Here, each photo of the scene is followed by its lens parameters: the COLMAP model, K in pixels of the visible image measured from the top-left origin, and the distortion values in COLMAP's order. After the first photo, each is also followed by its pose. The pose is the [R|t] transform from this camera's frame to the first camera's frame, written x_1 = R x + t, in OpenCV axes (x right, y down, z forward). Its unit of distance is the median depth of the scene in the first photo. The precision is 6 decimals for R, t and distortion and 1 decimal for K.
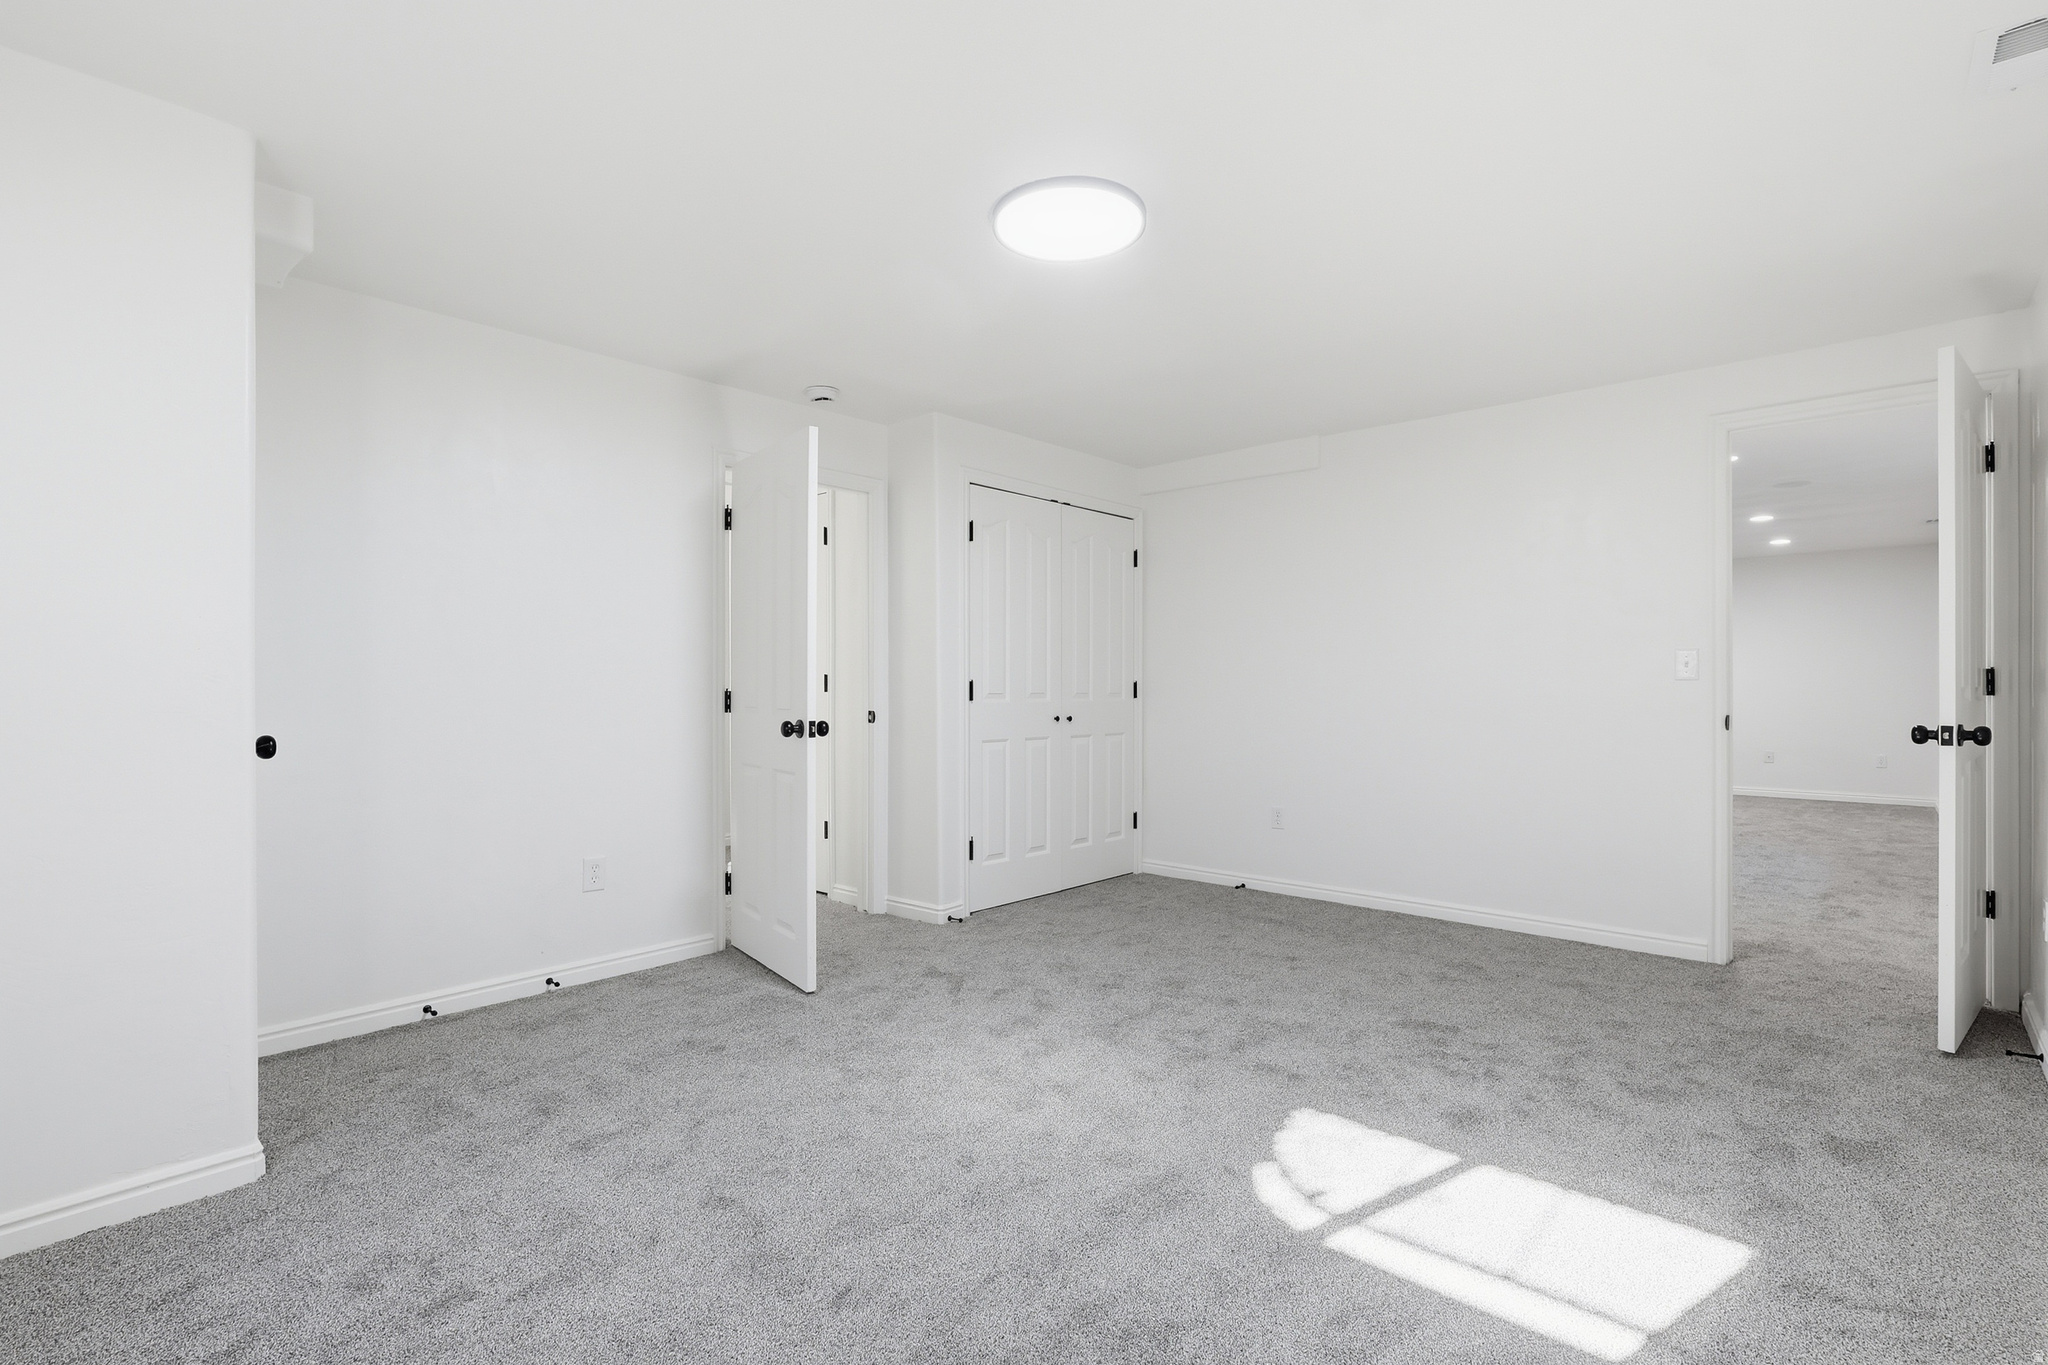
lens RADIAL K [[962.4, 0, 1013.5], [0, 962.4, 682.7], [0, 0, 1]] dist [-0.000631, -0.000213]
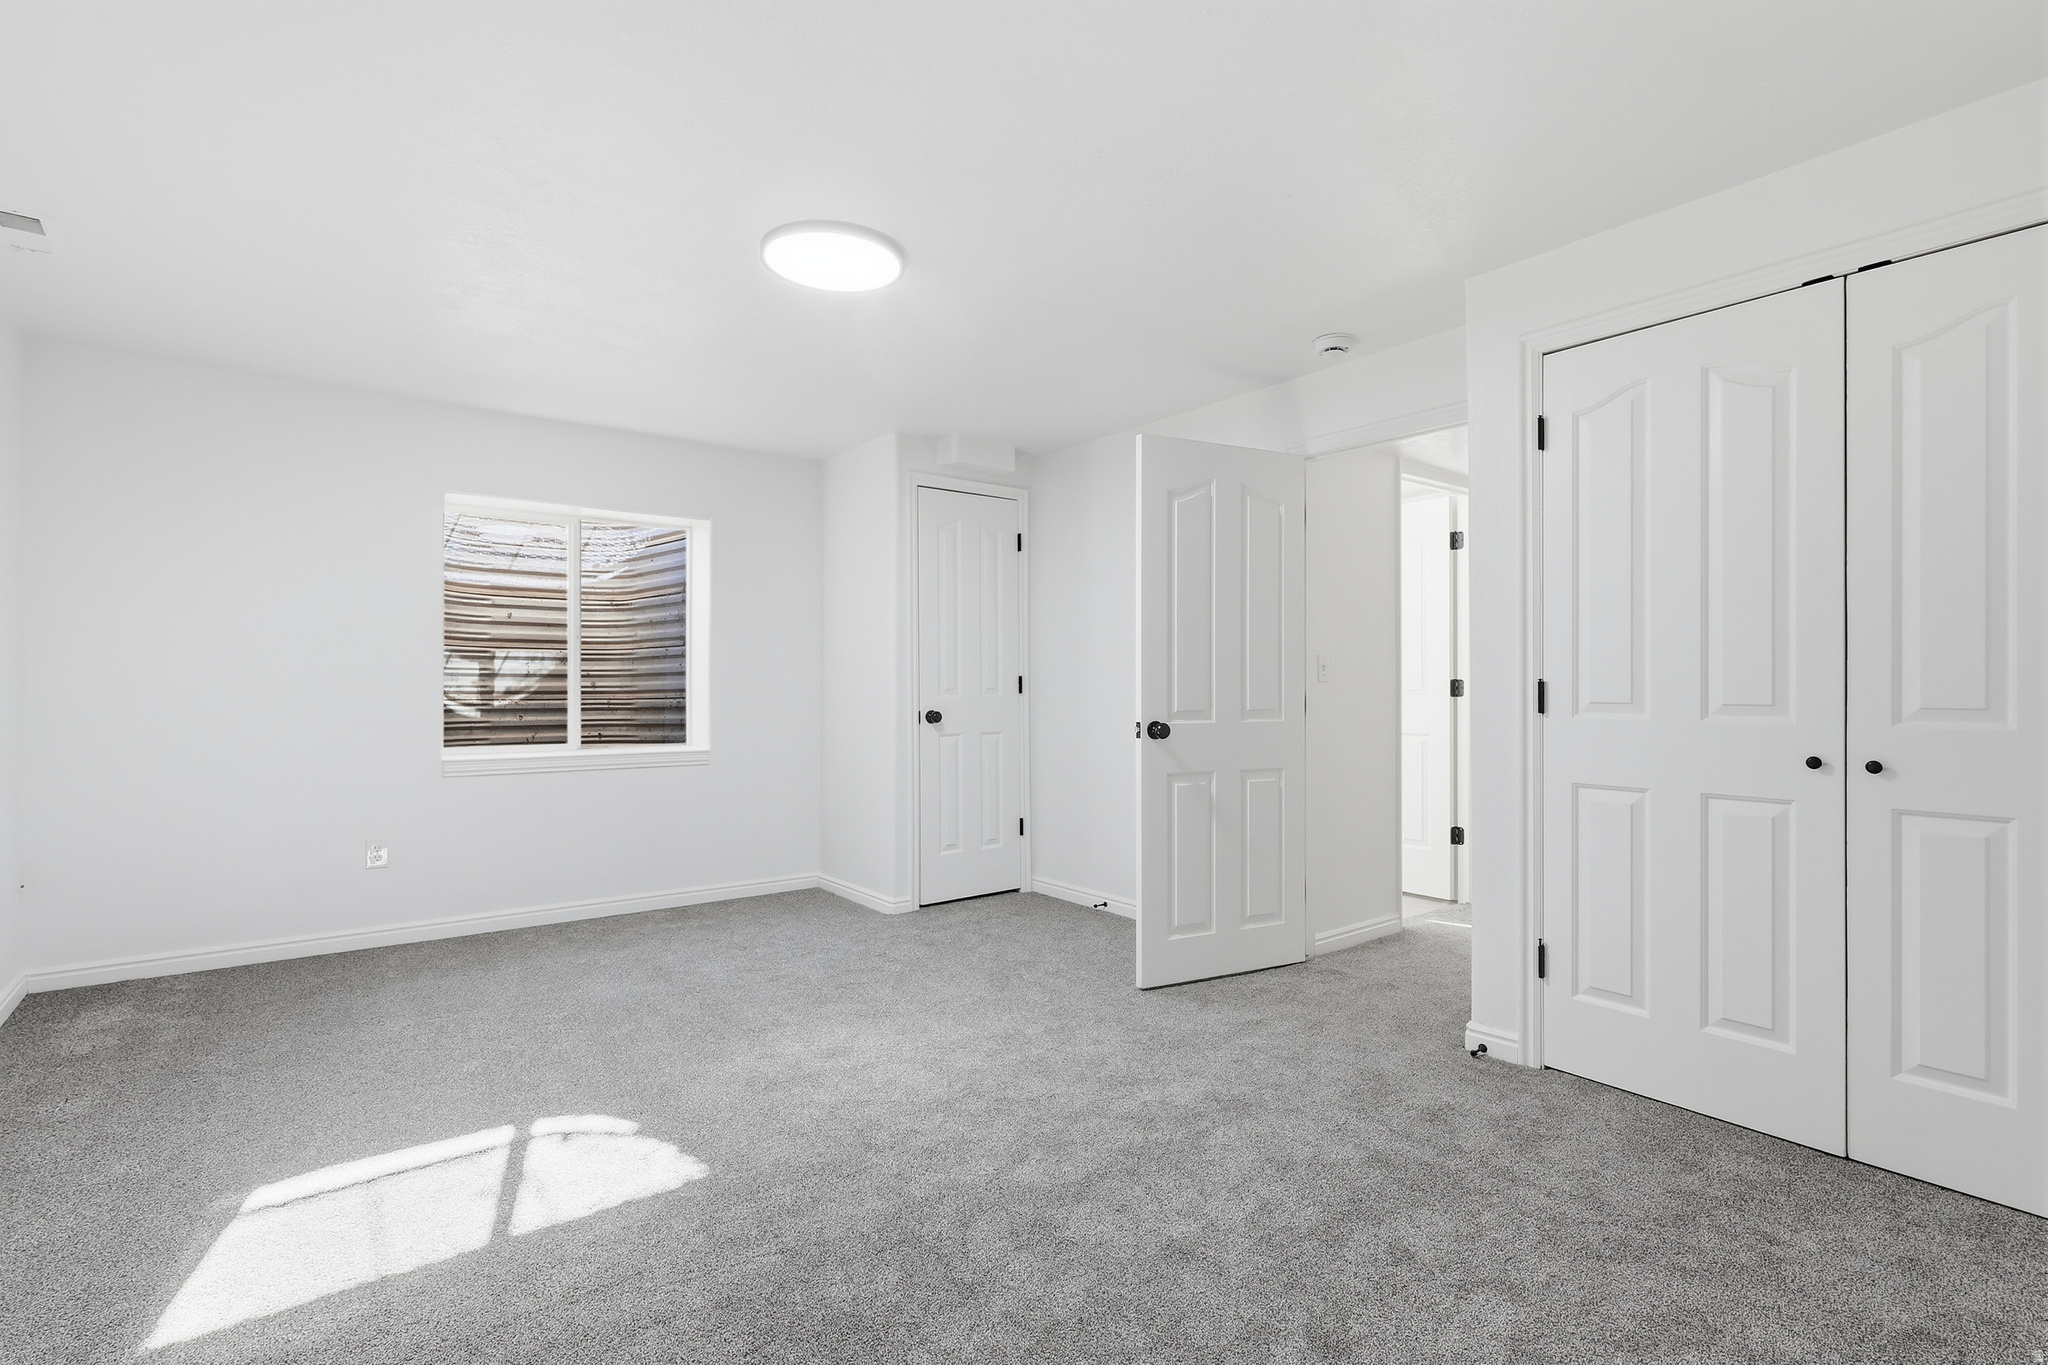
lens RADIAL K [[962.4, 0, 1013.5], [0, 962.4, 682.7], [0, 0, 1]] dist [-0.000631, -0.000213]
pose [[-0.181561, -0.008679, -0.983341, 1.105502], [-0.010043, 0.999925, -0.006971, 0.014206], [0.983328, 0.008610, -0.181635, 1.438843]]
